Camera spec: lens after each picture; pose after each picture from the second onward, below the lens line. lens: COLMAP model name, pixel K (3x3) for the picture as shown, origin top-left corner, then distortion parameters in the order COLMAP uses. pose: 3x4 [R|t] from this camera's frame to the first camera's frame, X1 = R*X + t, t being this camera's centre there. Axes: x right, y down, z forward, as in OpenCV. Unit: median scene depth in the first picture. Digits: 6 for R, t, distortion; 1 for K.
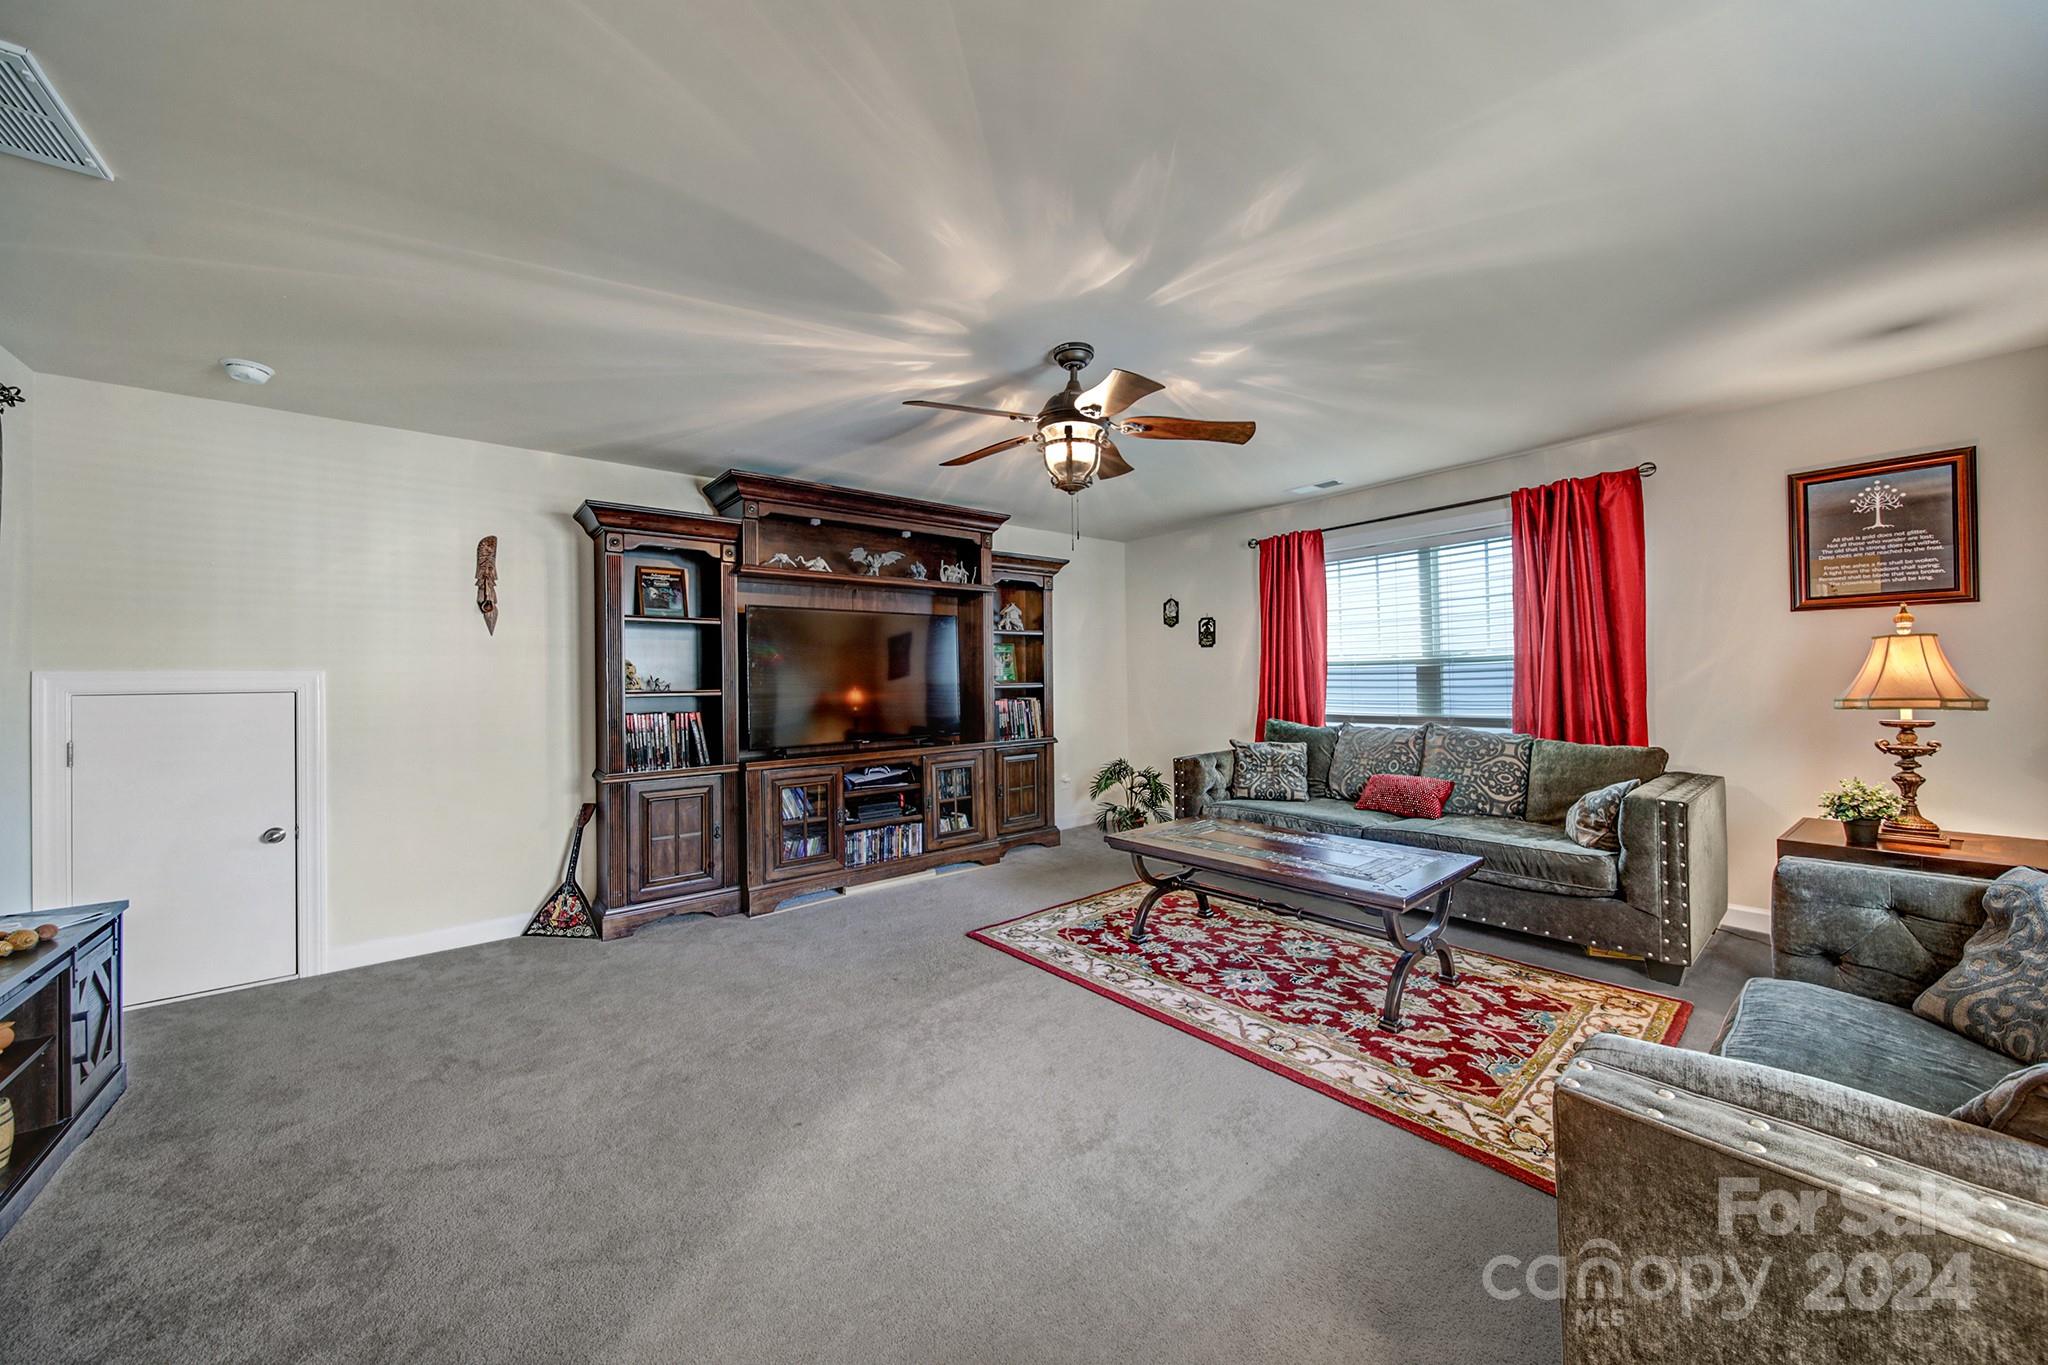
lens RADIAL K [[722.3, 0, 1021.1], [0, 722.3, 672.1], [0, 0, 1]] dist [0.000513, -0.000141]
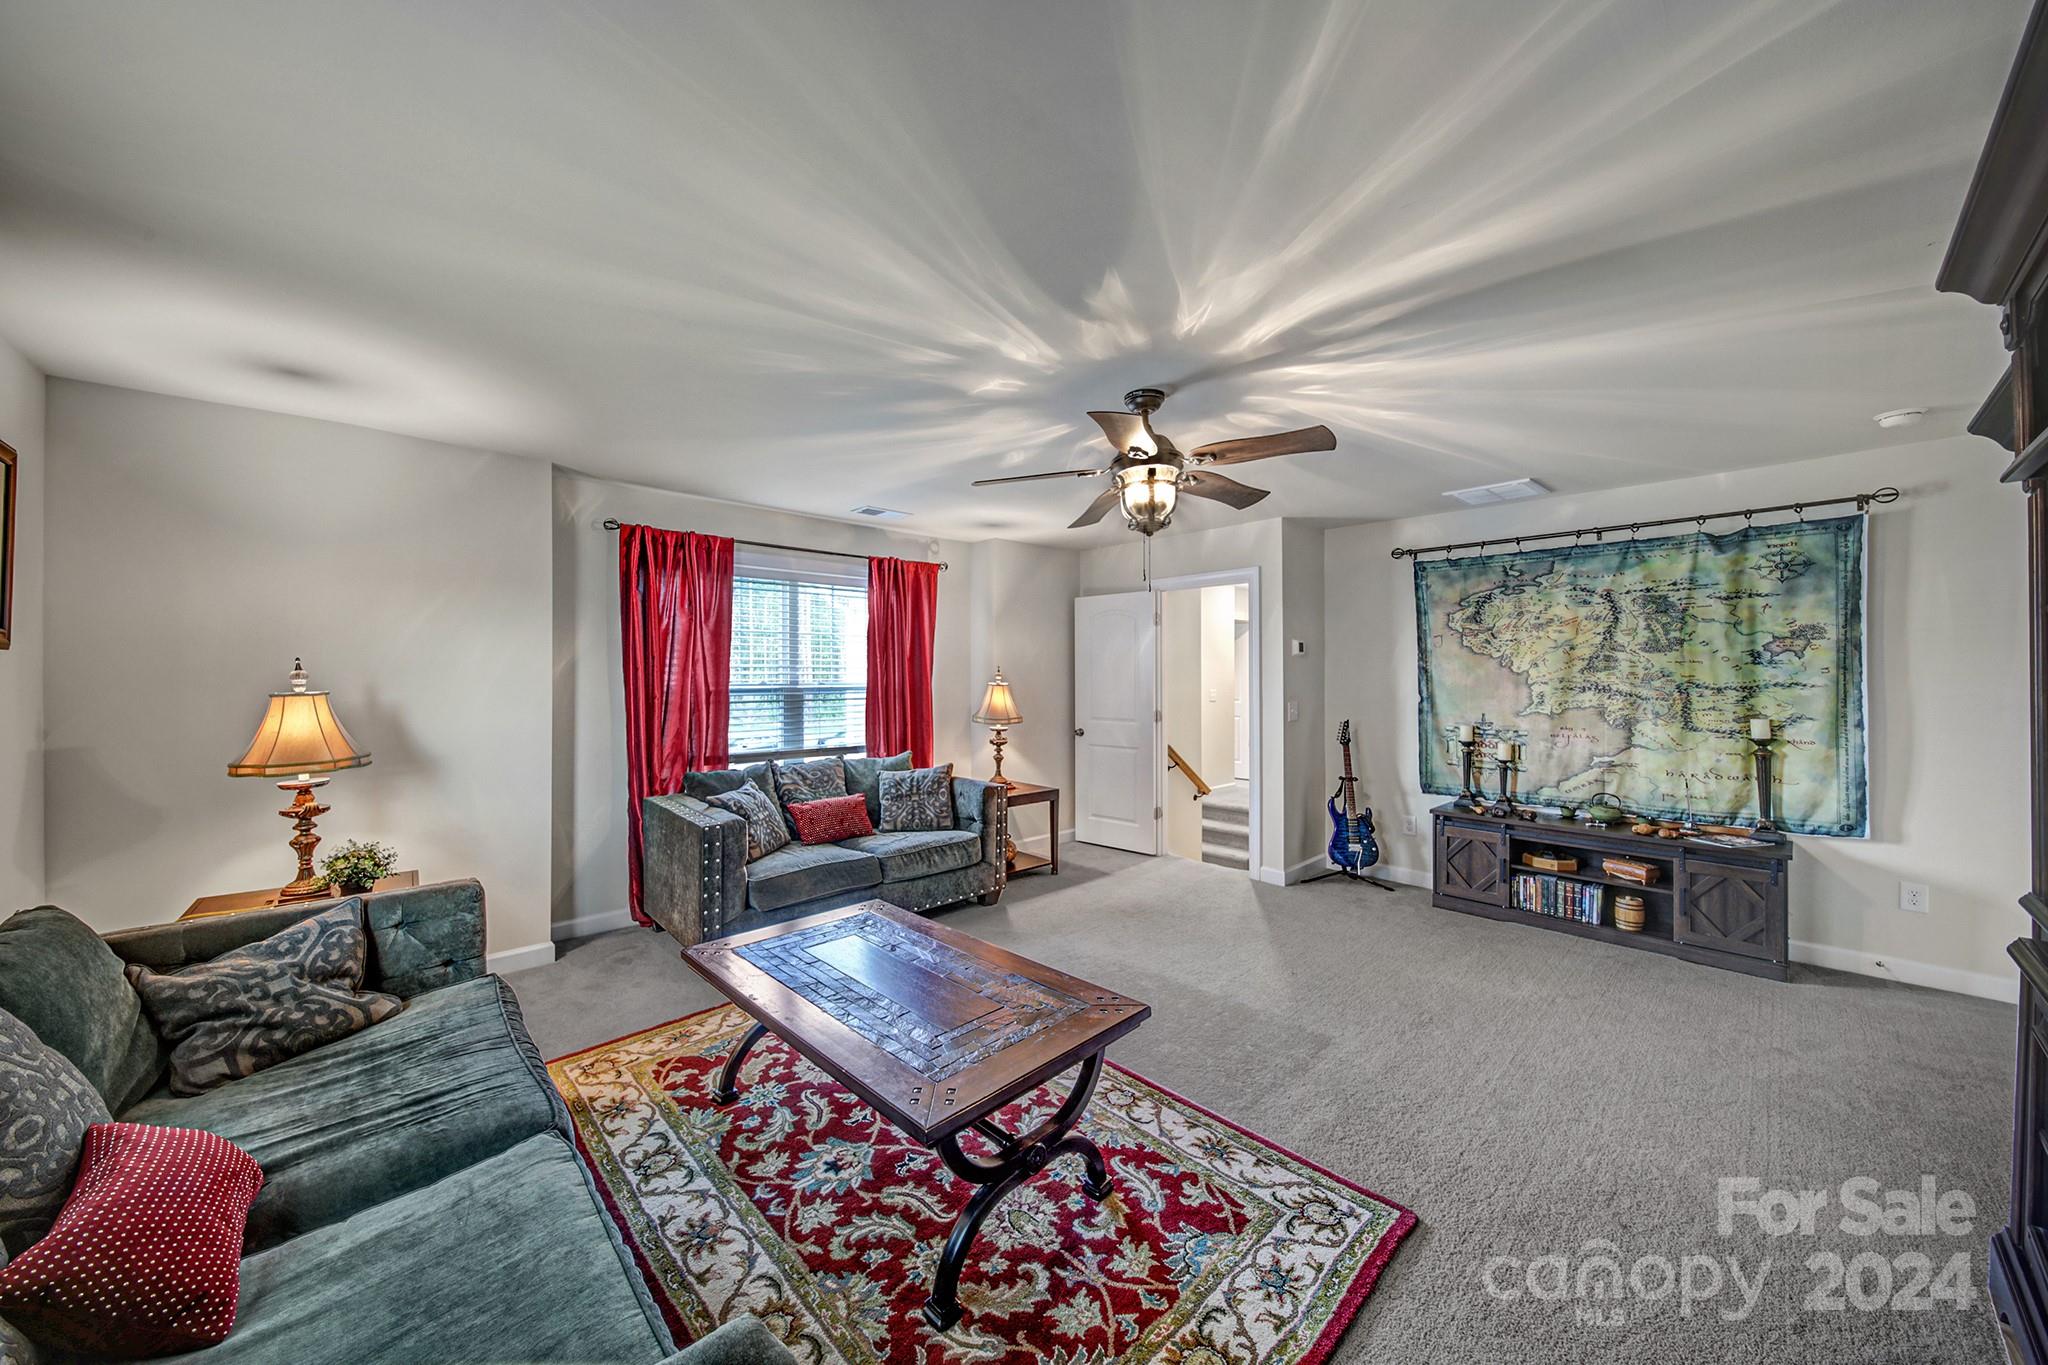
lens RADIAL K [[722.3, 0, 1021.1], [0, 722.3, 672.1], [0, 0, 1]] dist [0.000513, -0.000141]
pose [[-0.997489, 0.017555, -0.068618, 0.284697], [0.018606, 0.999719, -0.014704, -0.040673], [0.068340, -0.015943, -0.997535, 1.763571]]
